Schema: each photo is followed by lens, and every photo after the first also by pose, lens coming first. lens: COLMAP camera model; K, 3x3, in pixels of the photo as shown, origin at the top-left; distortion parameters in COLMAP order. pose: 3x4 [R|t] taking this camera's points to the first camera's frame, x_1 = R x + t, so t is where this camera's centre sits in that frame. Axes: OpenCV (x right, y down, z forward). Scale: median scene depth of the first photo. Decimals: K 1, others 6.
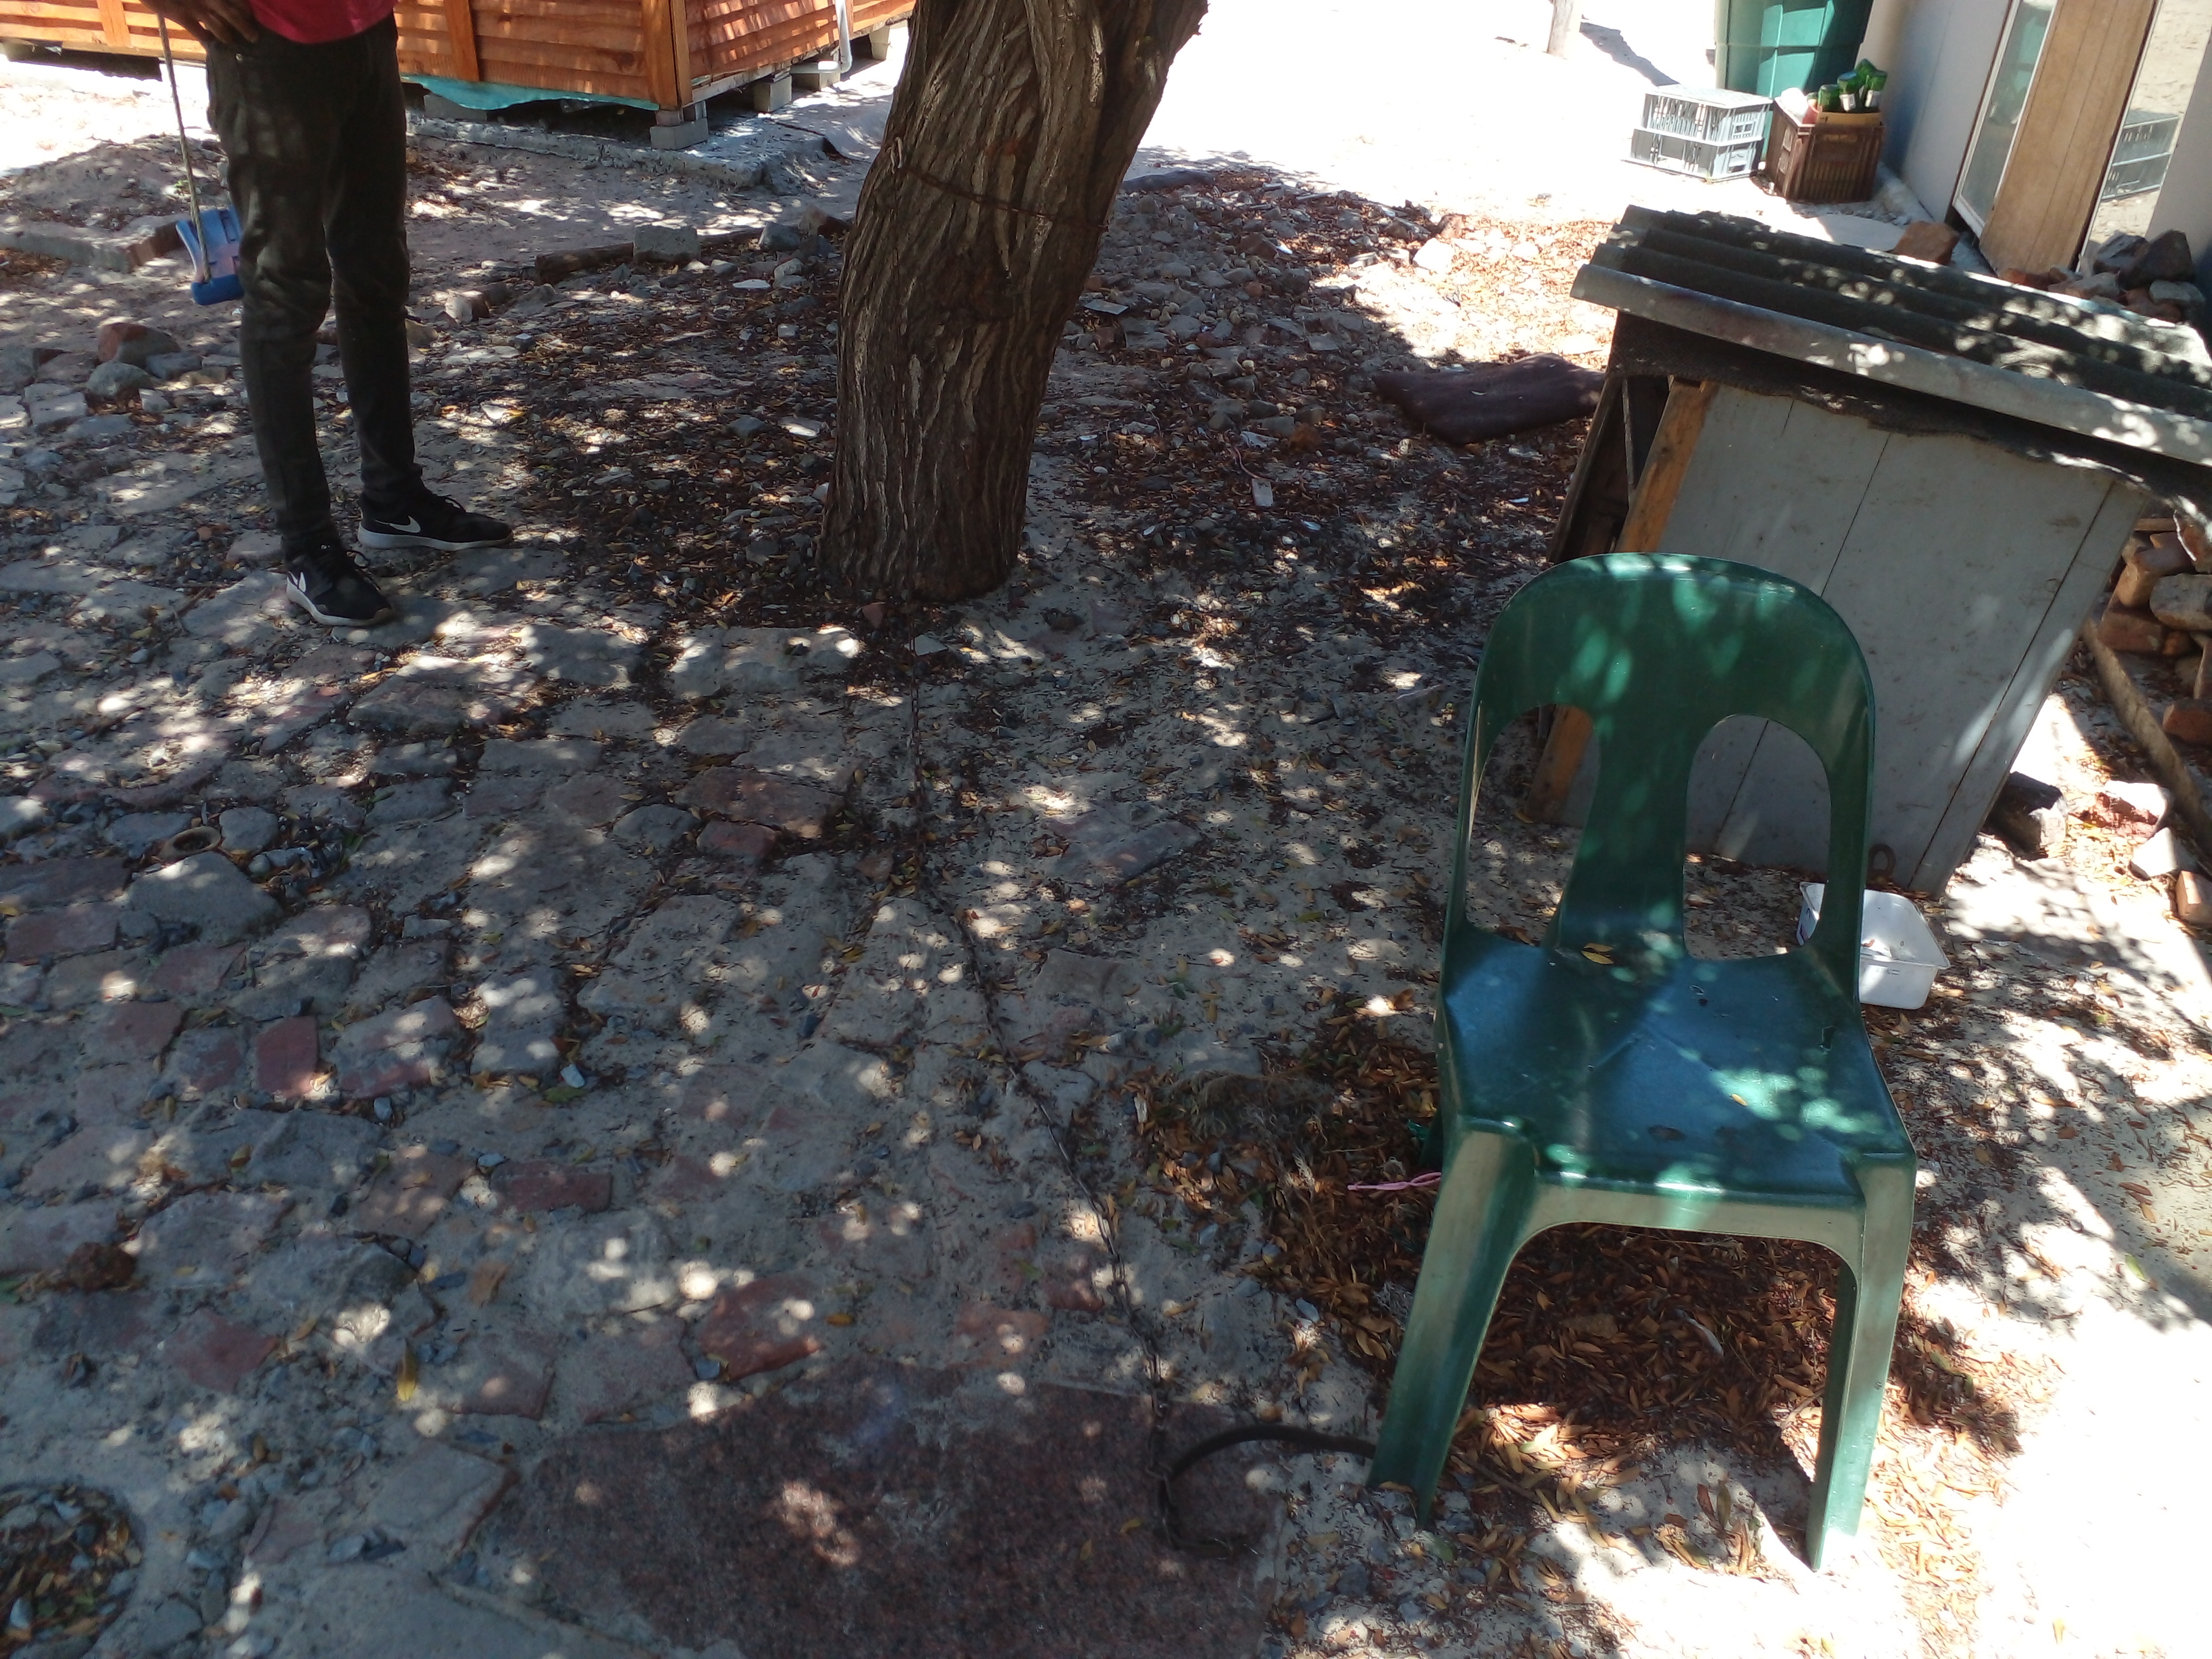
lens RADIAL K [[1782.5, 0, 1109.2], [0, 1782.5, 840.0], [0, 0, 1]] dist [0.043178, -0.074918]
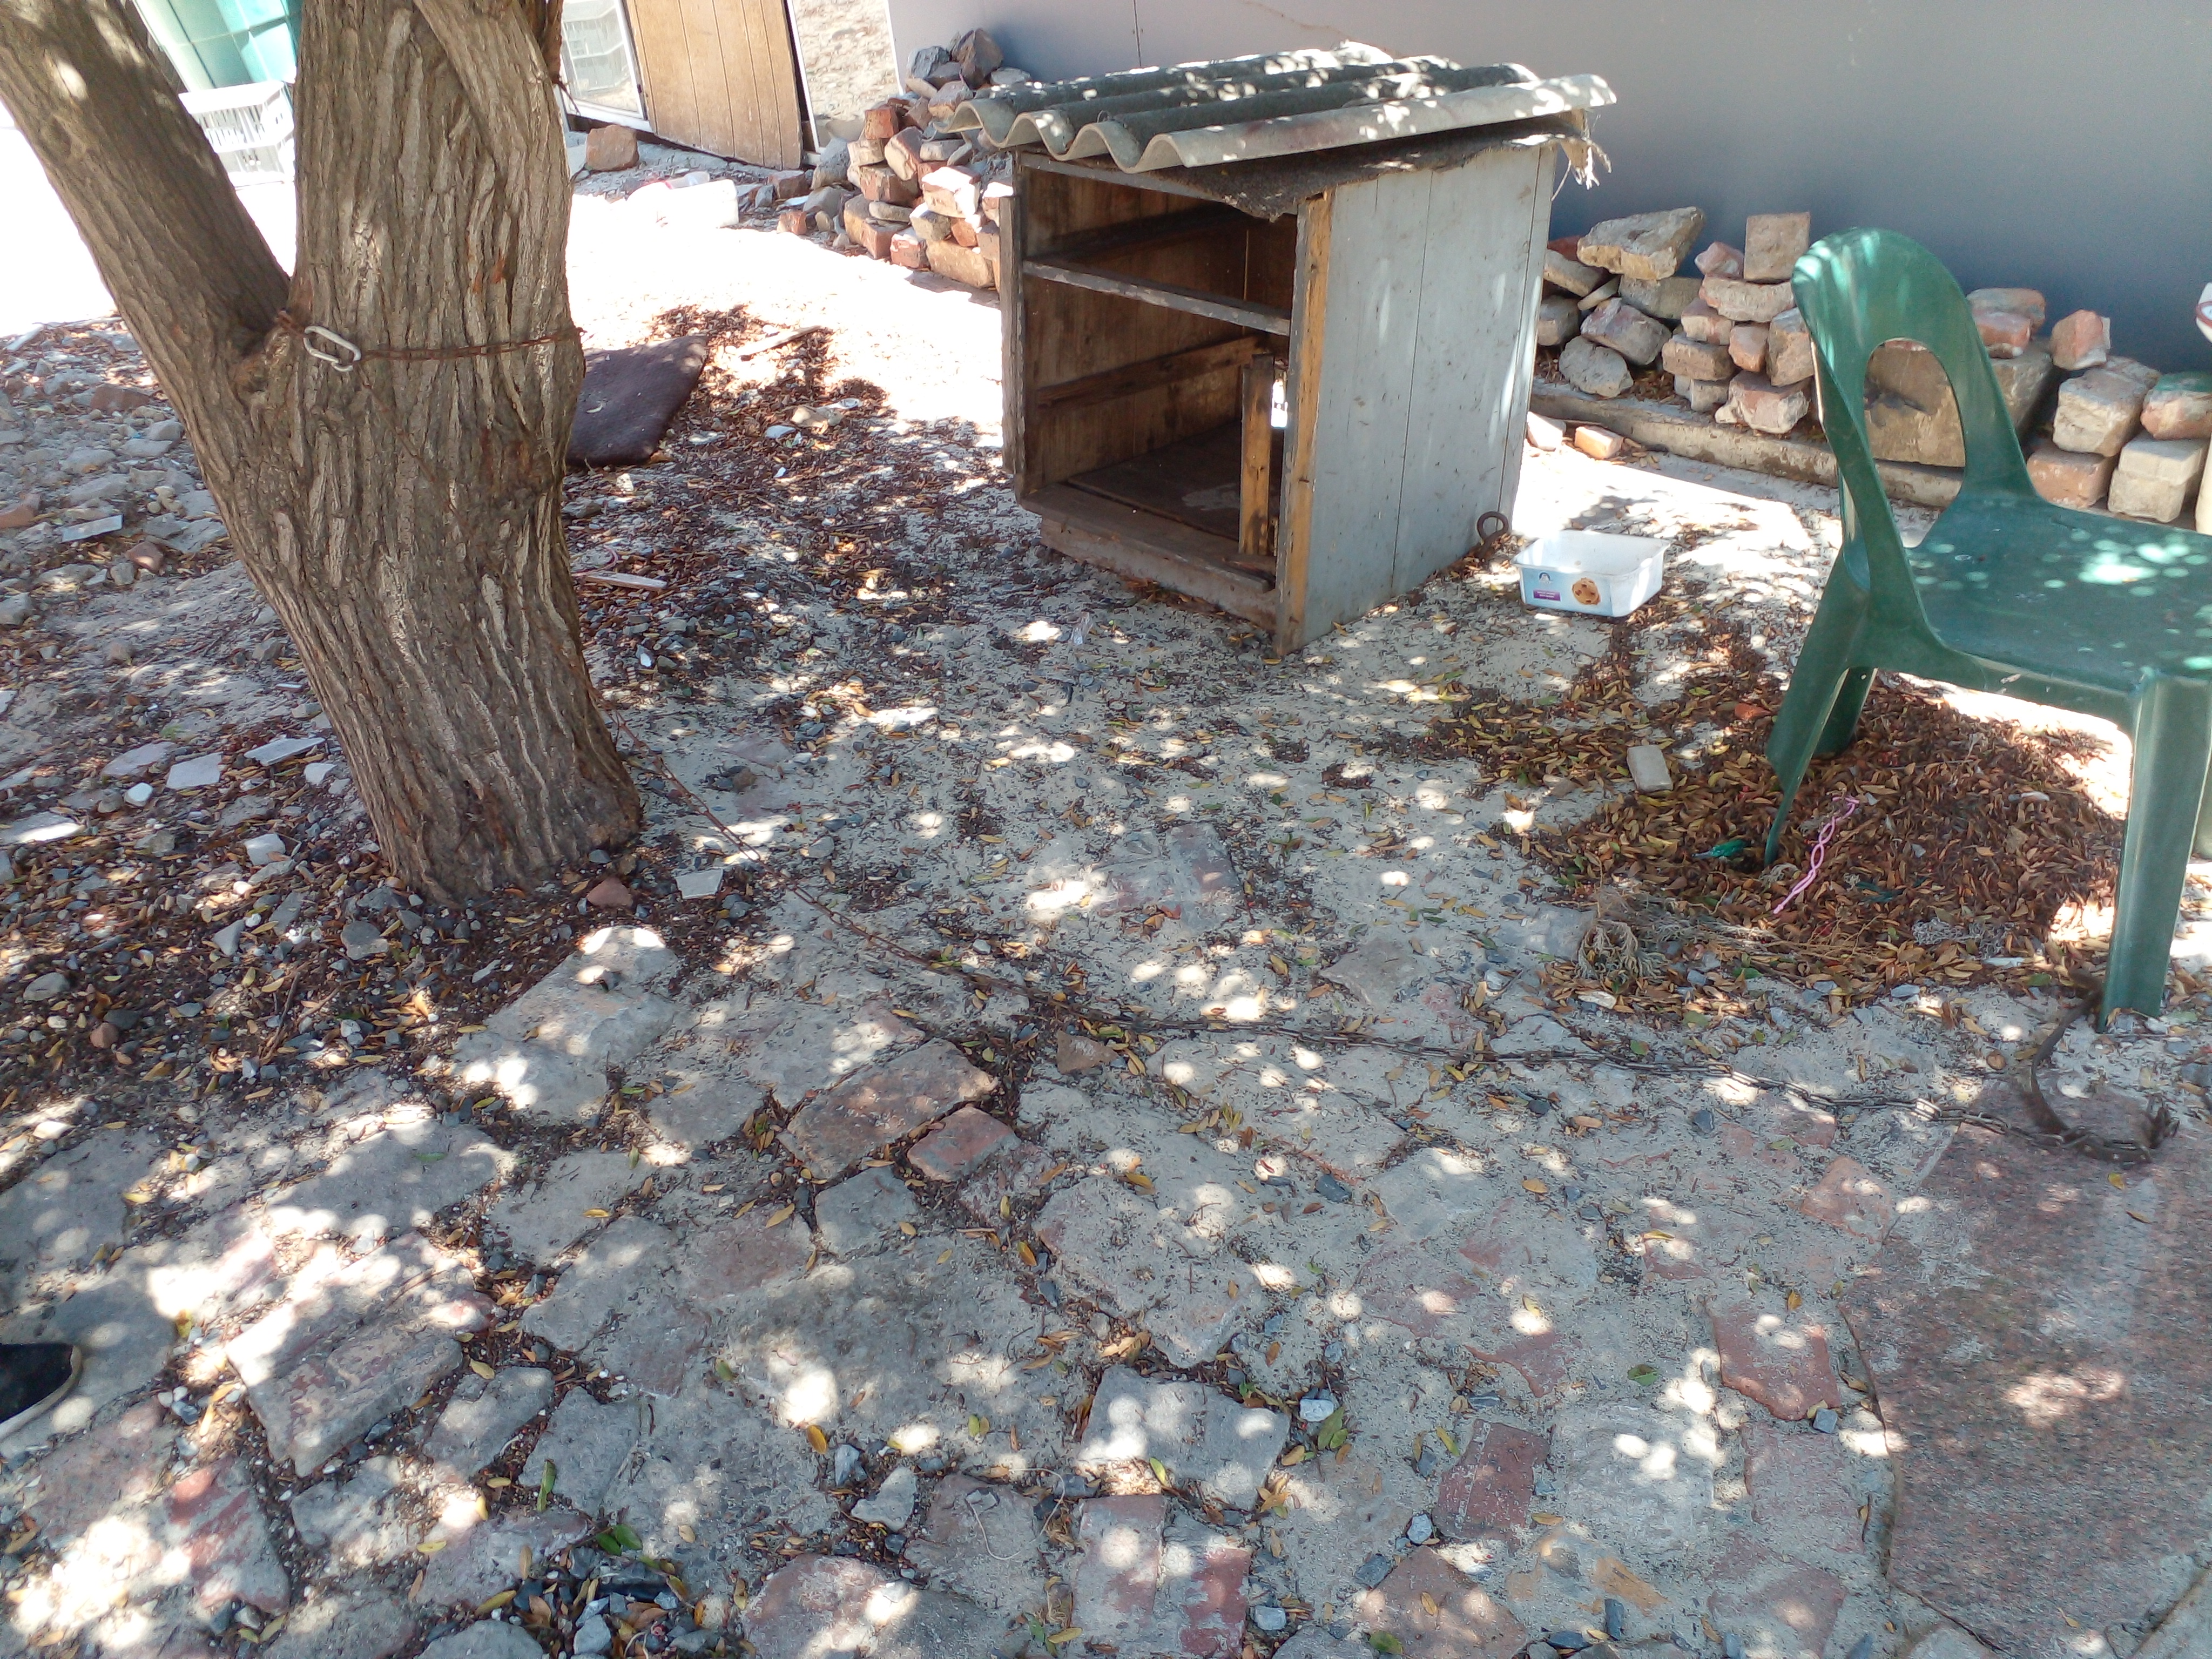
lens RADIAL K [[1782.5, 0, 1109.2], [0, 1782.5, 840.0], [0, 0, 1]] dist [0.043178, -0.074918]
pose [[0.532926, -0.561944, 0.632620, -0.562769], [0.548088, 0.798845, 0.247883, -0.250618], [-0.644662, 0.214628, 0.733720, 0.337888]]
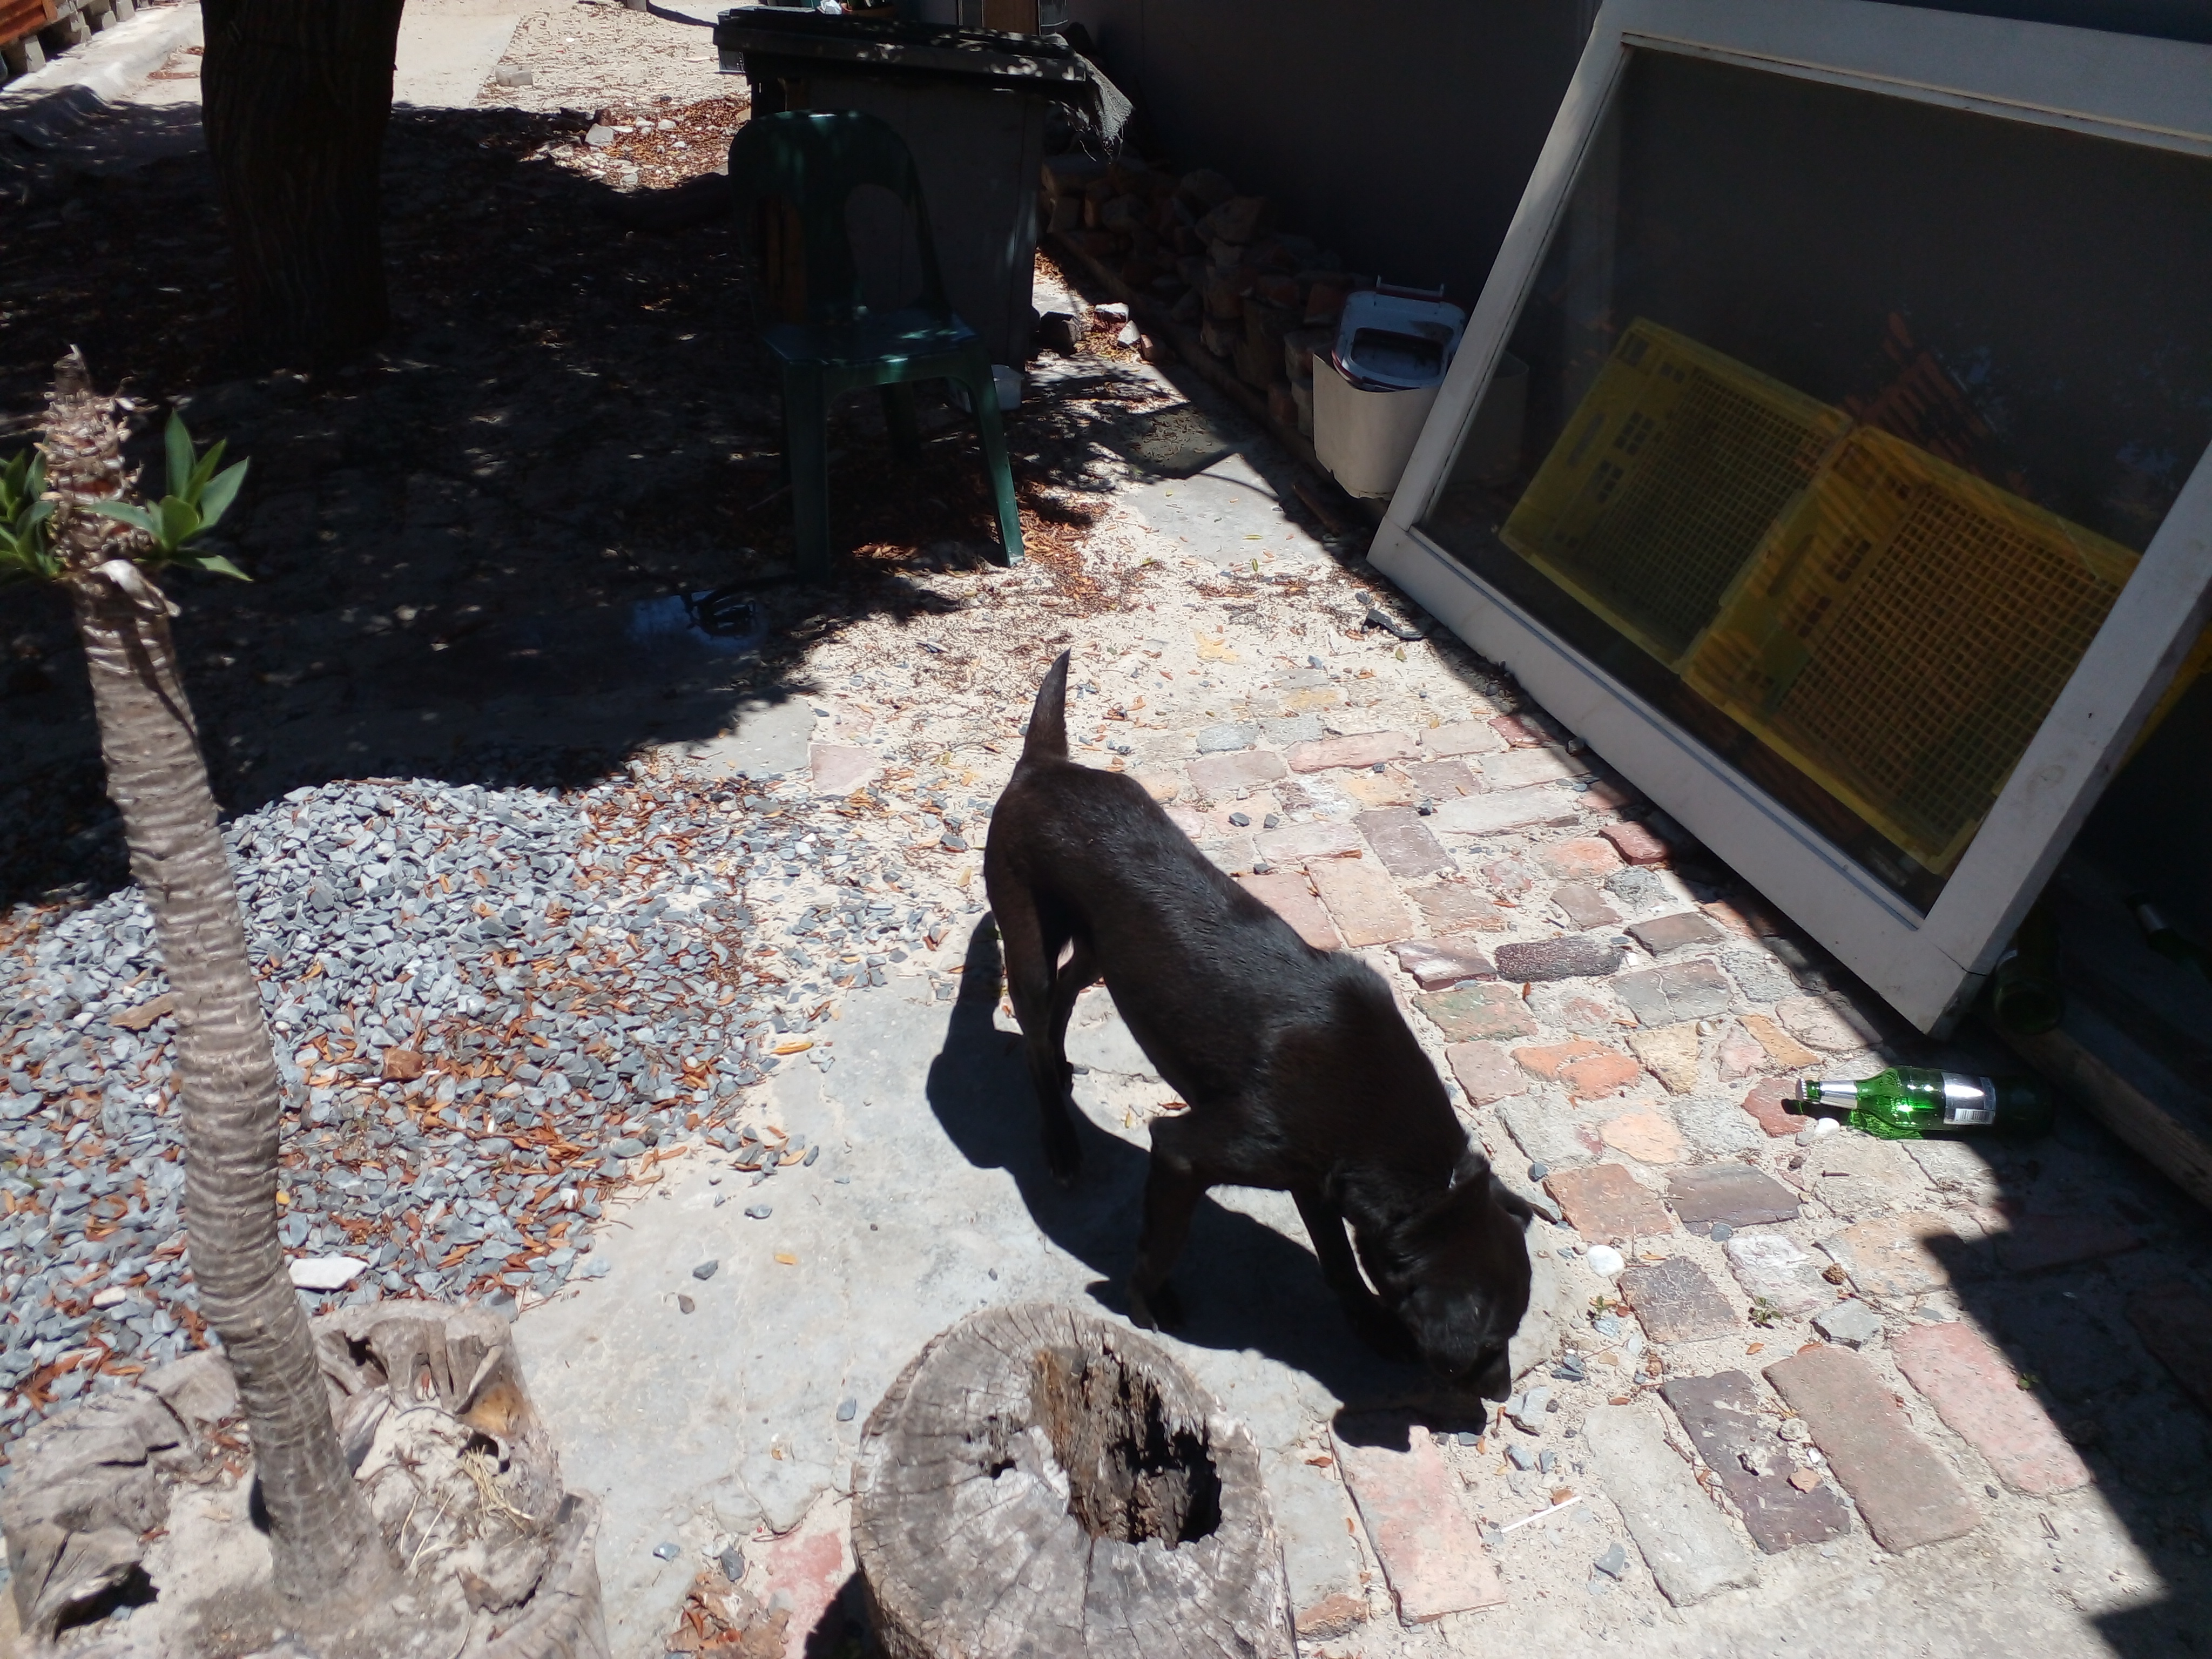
lens RADIAL K [[1782.5, 0, 1109.2], [0, 1782.5, 840.0], [0, 0, 1]] dist [0.043178, -0.074918]
pose [[0.884479, -0.280104, 0.373146, -0.238316], [0.282695, 0.957957, 0.049014, 0.402987], [-0.371187, 0.062135, 0.926477, -0.612177]]
